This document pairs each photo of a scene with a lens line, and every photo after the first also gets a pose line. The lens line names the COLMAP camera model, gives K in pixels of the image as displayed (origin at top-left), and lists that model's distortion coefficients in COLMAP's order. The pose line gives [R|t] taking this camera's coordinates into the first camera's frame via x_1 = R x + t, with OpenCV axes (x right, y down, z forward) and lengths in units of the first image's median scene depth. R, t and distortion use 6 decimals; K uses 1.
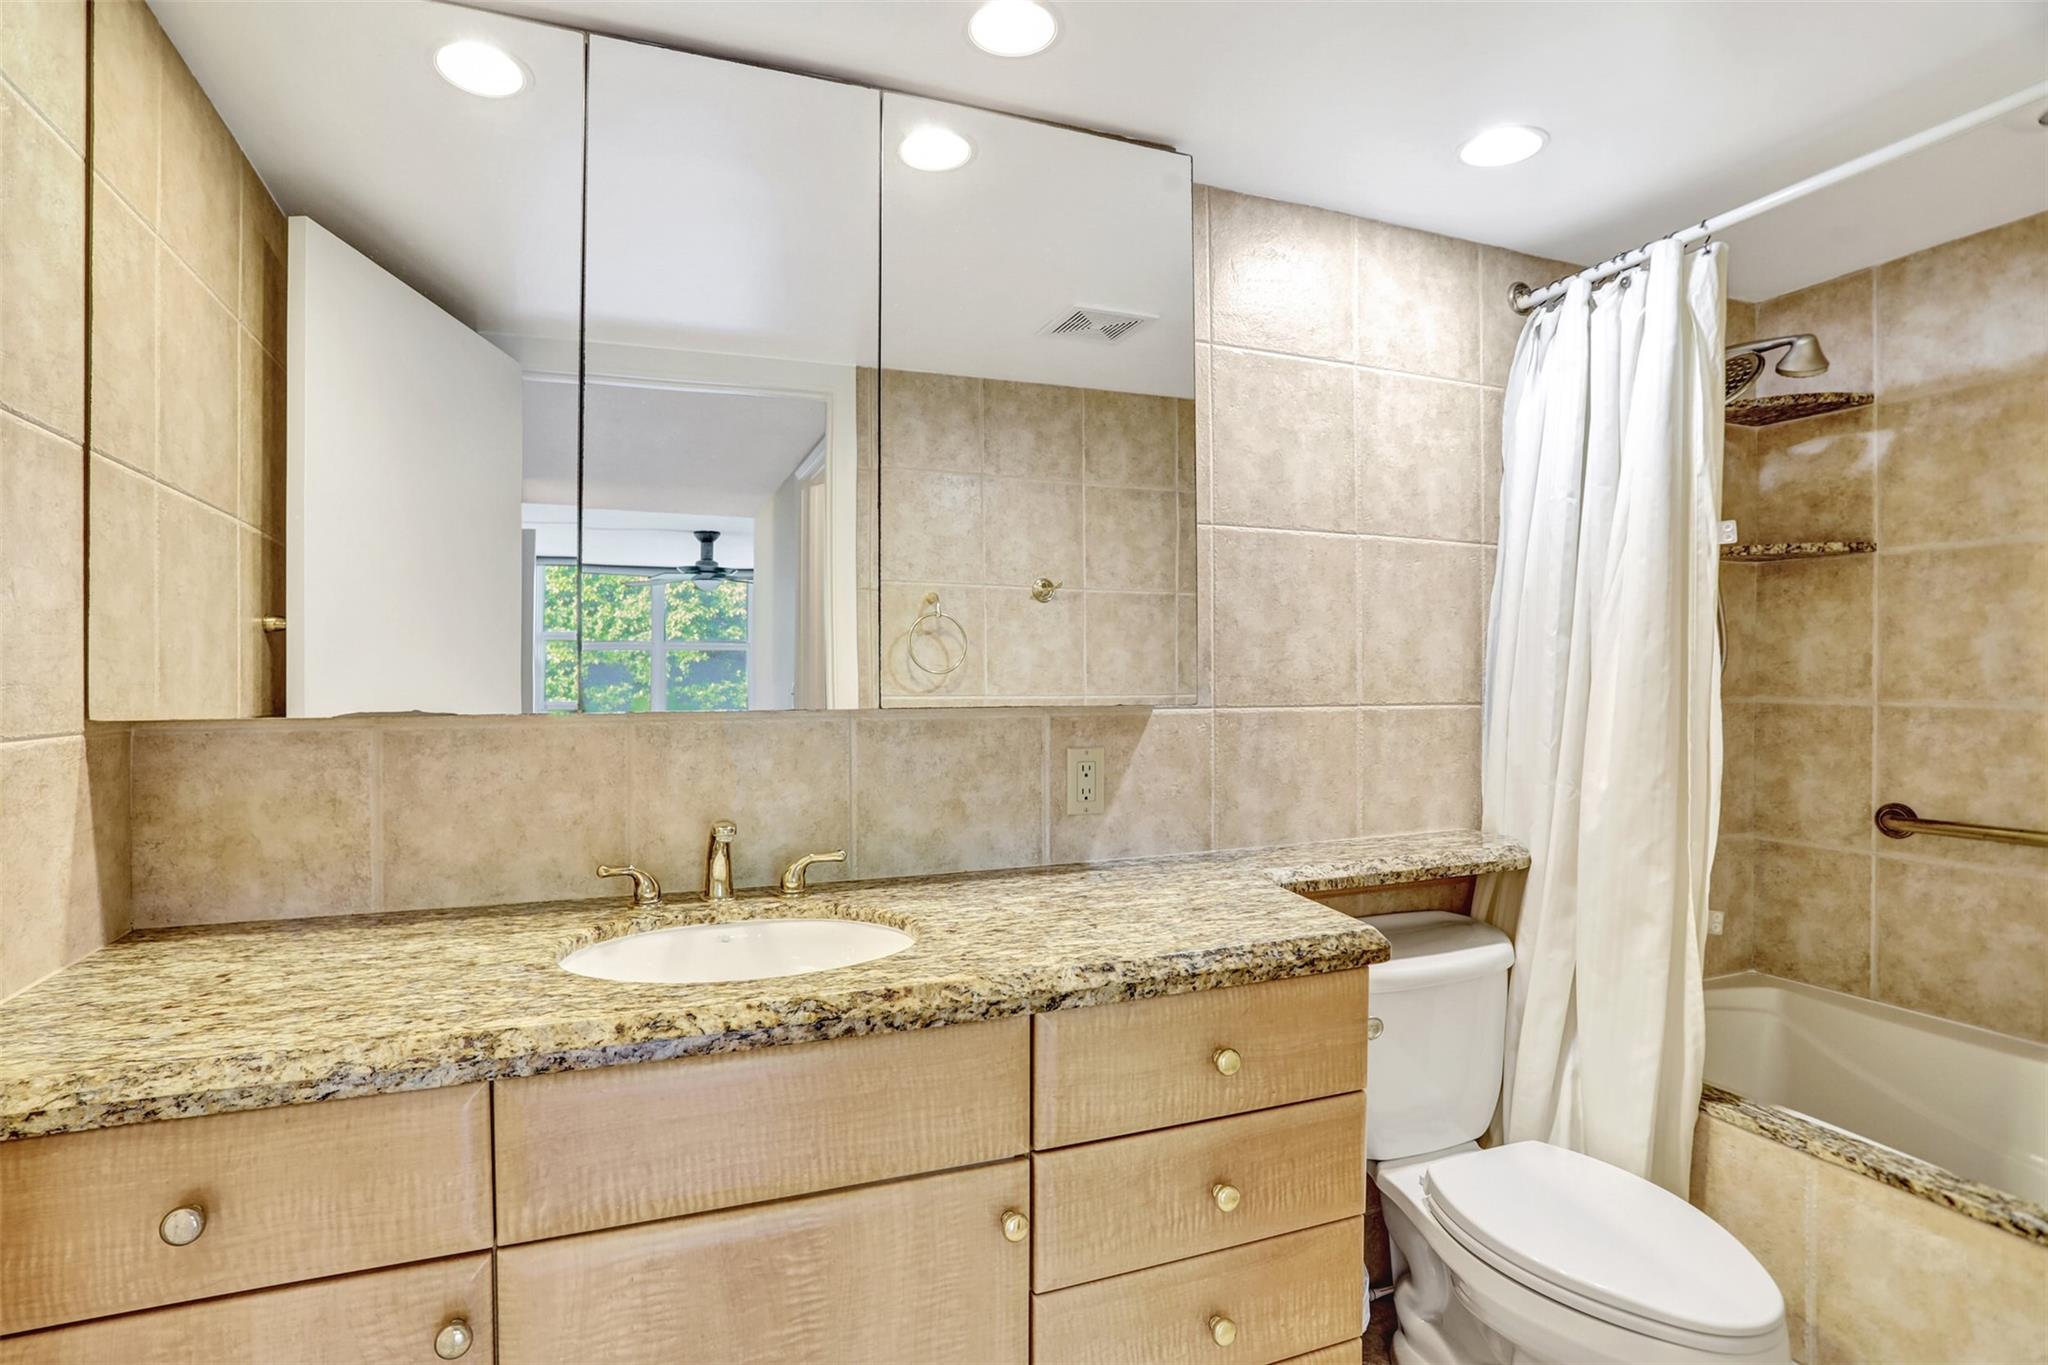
lens RADIAL K [[1013.4, 0, 984.3], [0, 1013.4, 664.9], [0, 0, 1]] dist [-0.054954, 0.026579]
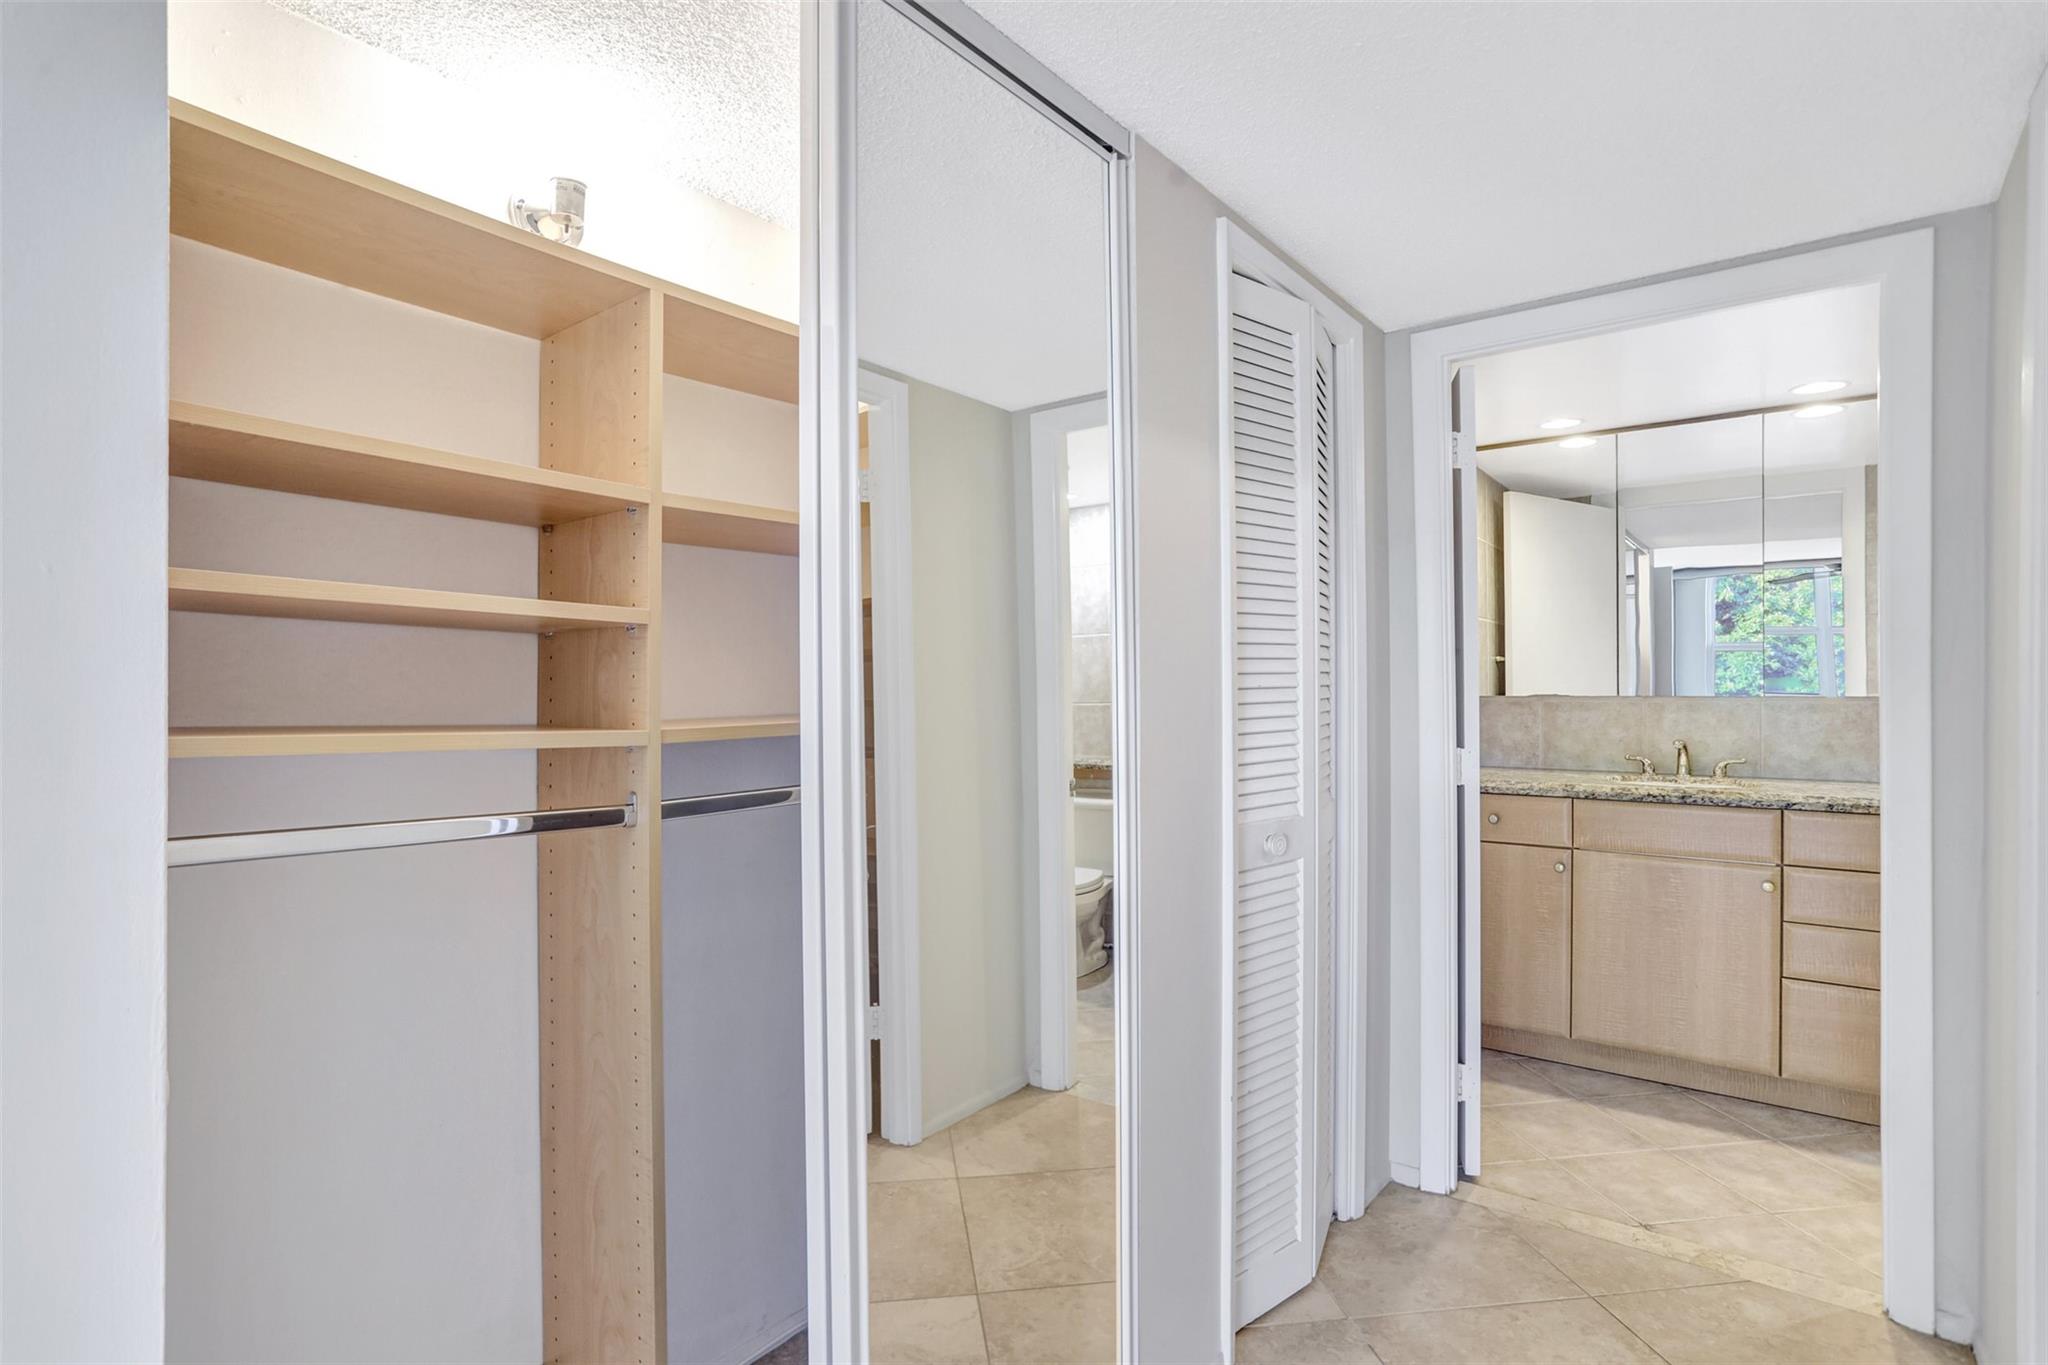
lens RADIAL K [[1009.1, 0, 976.1], [0, 1009.1, 703.5], [0, 0, 1]] dist [-0.075611, 0.041645]
pose [[0.477387, 0.016569, -0.878537, 1.013918], [0.015207, 0.999517, 0.027114, -0.025103], [0.878561, -0.026304, 0.476905, -1.628372]]
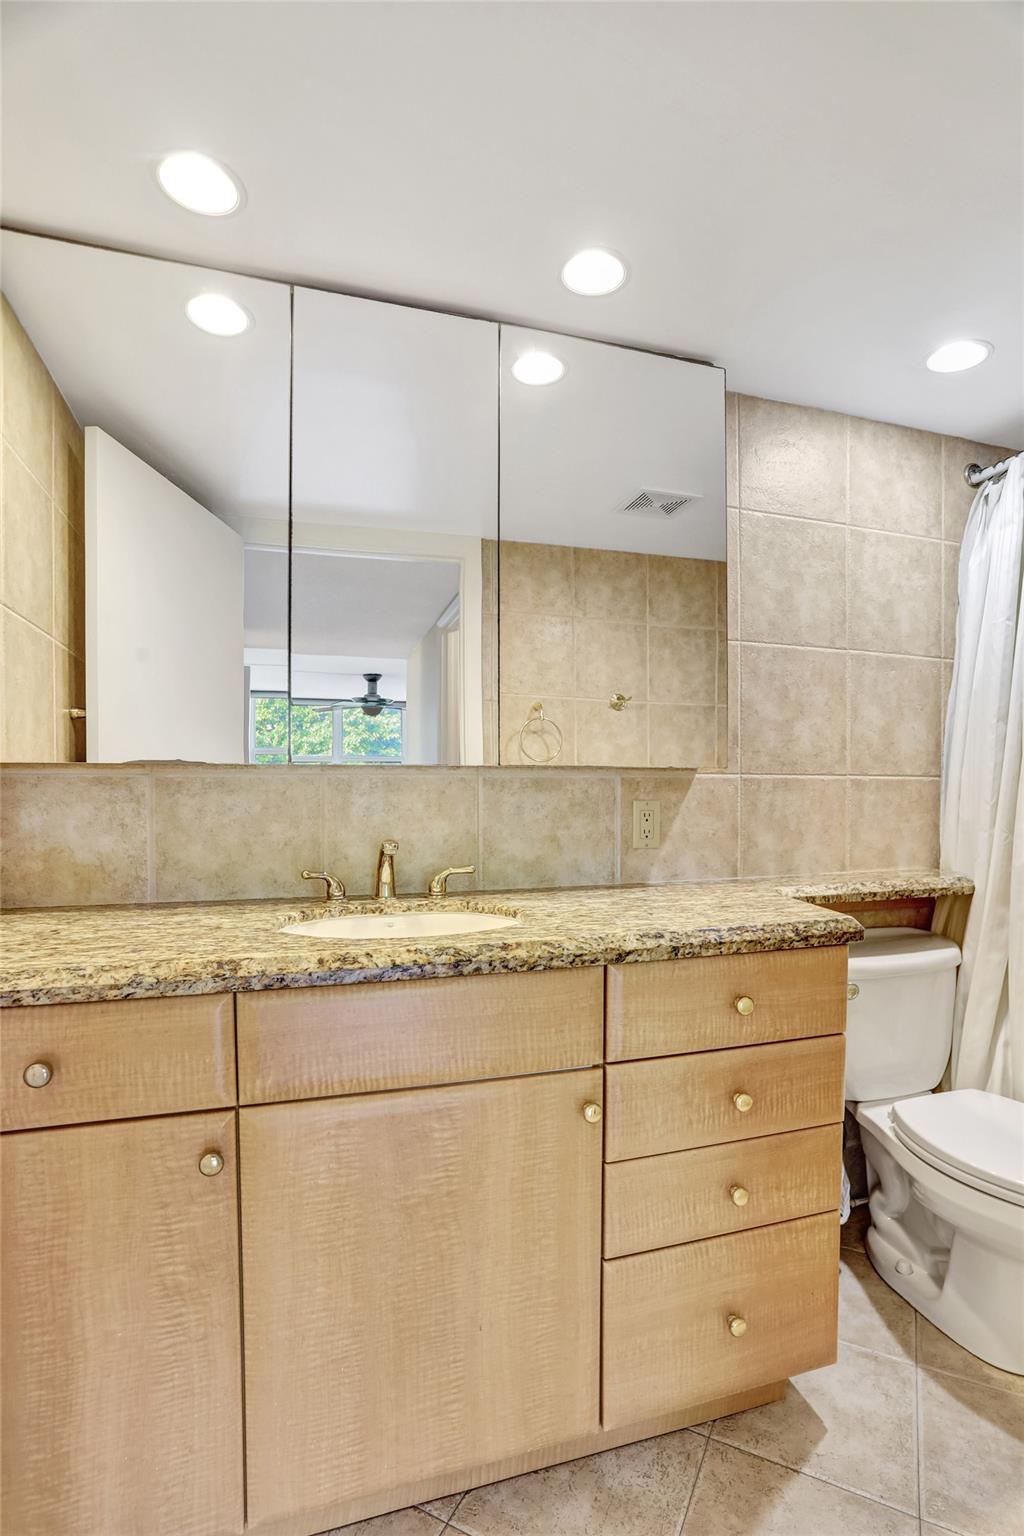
lens RADIAL K [[753.1, 0, 538.2], [0, 753.1, 793.3], [0, 0, 1]] dist [-0.060560, 0.034353]
pose [[0.998783, 0.004127, -0.049149, 0.003188], [-0.003215, 0.999821, 0.018624, 0.067083], [0.049217, -0.018443, 0.998618, -0.046363]]
